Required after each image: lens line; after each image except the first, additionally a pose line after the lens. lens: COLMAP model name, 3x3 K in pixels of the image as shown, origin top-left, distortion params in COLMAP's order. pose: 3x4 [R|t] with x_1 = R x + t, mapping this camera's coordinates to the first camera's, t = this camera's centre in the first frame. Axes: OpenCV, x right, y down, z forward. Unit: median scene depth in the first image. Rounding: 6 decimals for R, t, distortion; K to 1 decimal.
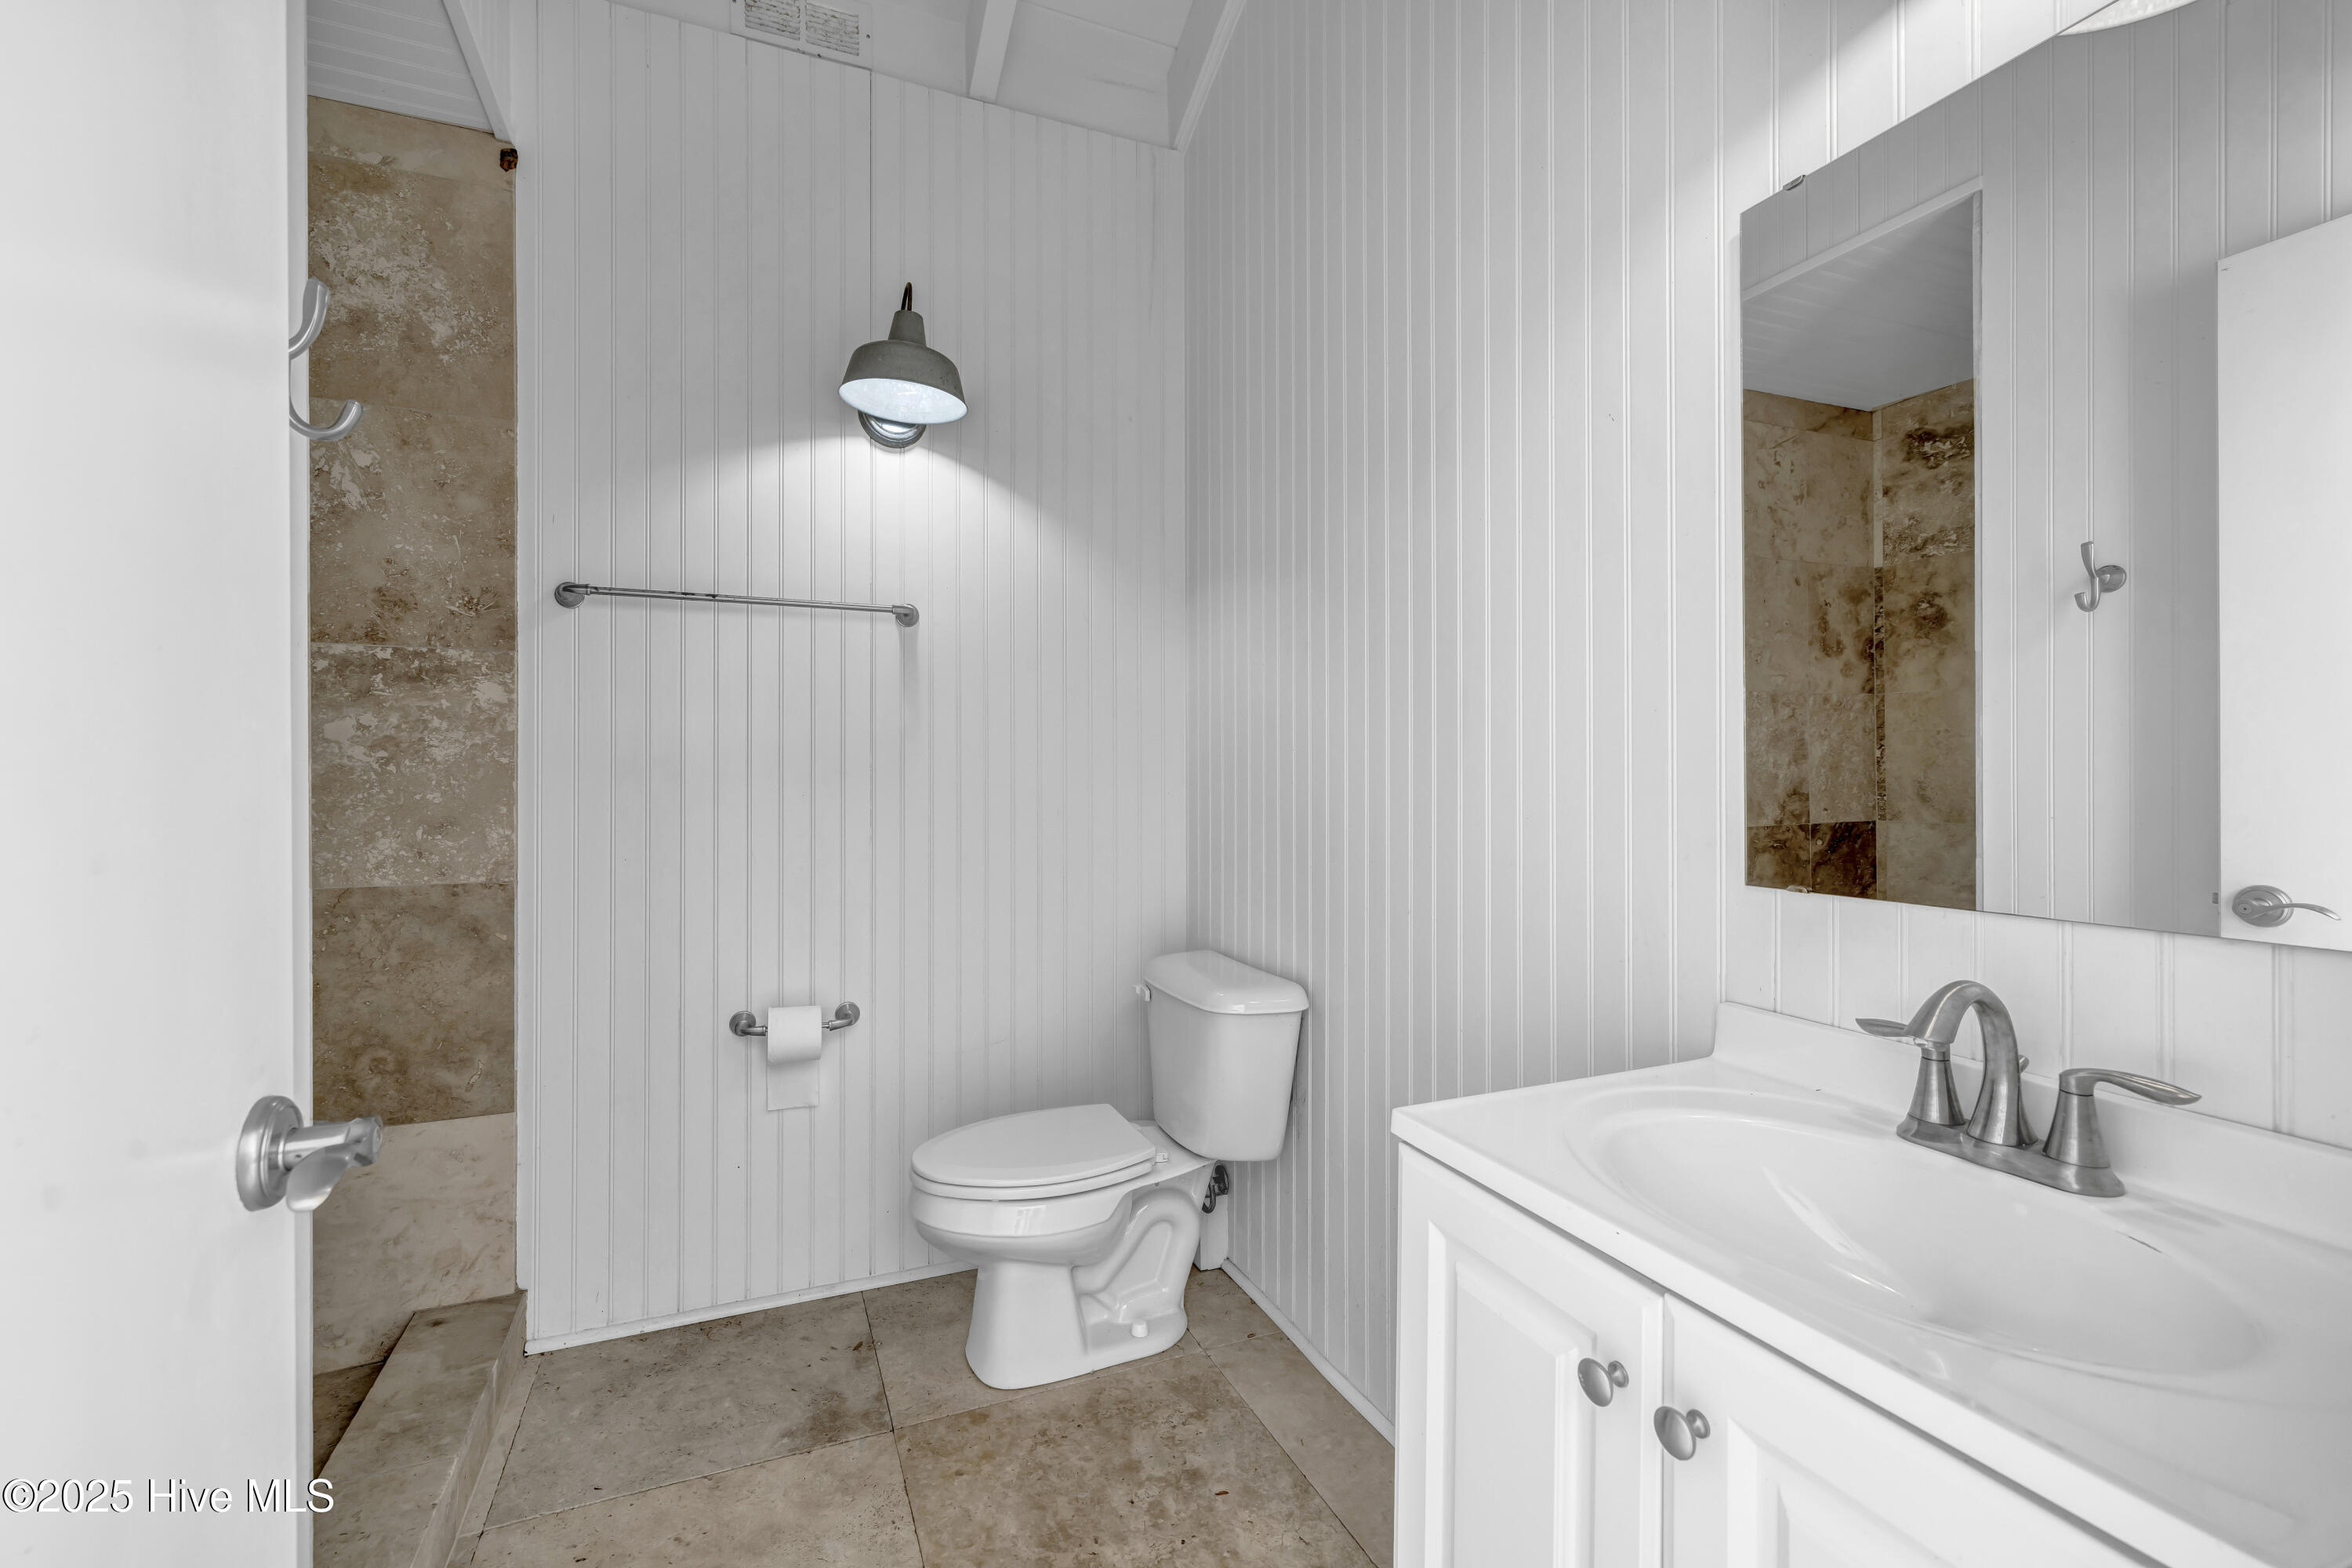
lens RADIAL K [[988.8, 0, 1170.4], [0, 988.8, 777.4], [0, 0, 1]] dist [0.002532, 0.000031]
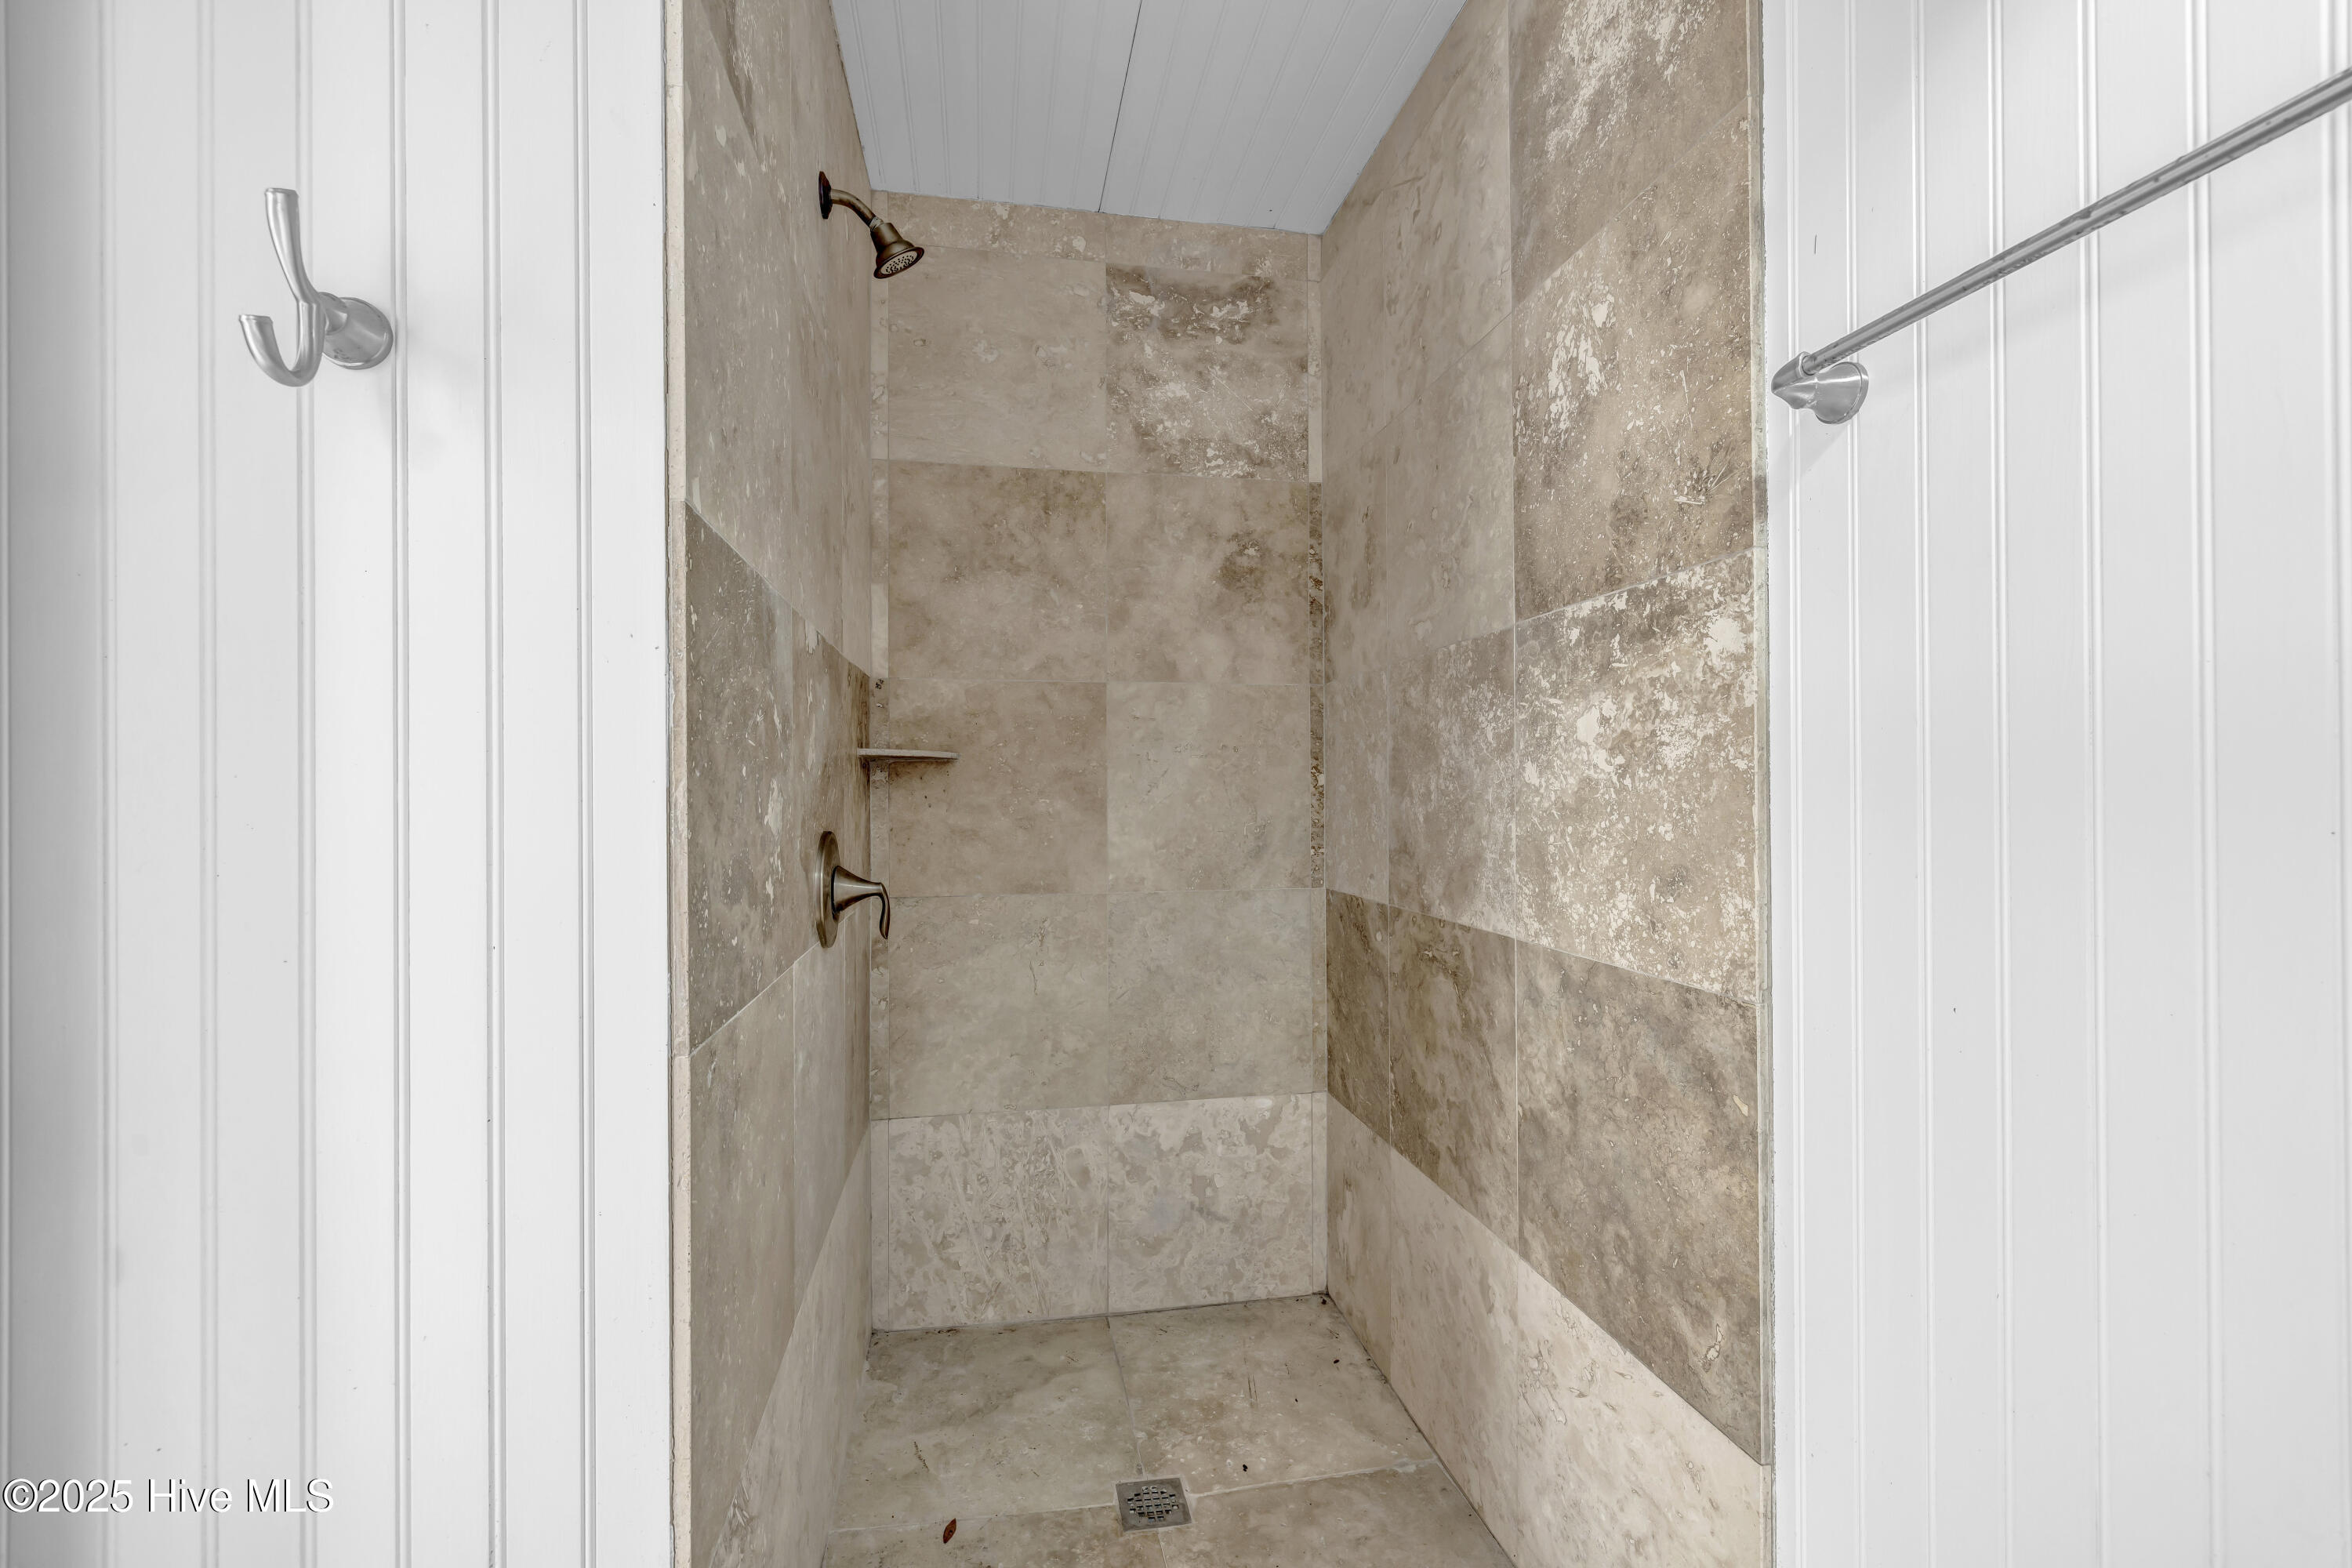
lens RADIAL K [[988.8, 0, 1171.8], [0, 988.8, 782.4], [0, 0, 1]] dist [0.002532, 0.000031]
pose [[-0.222196, -0.009475, -0.974956, -0.108141], [-0.000097, 0.999953, -0.009695, -0.002967], [0.975002, -0.002060, -0.222187, 0.845738]]
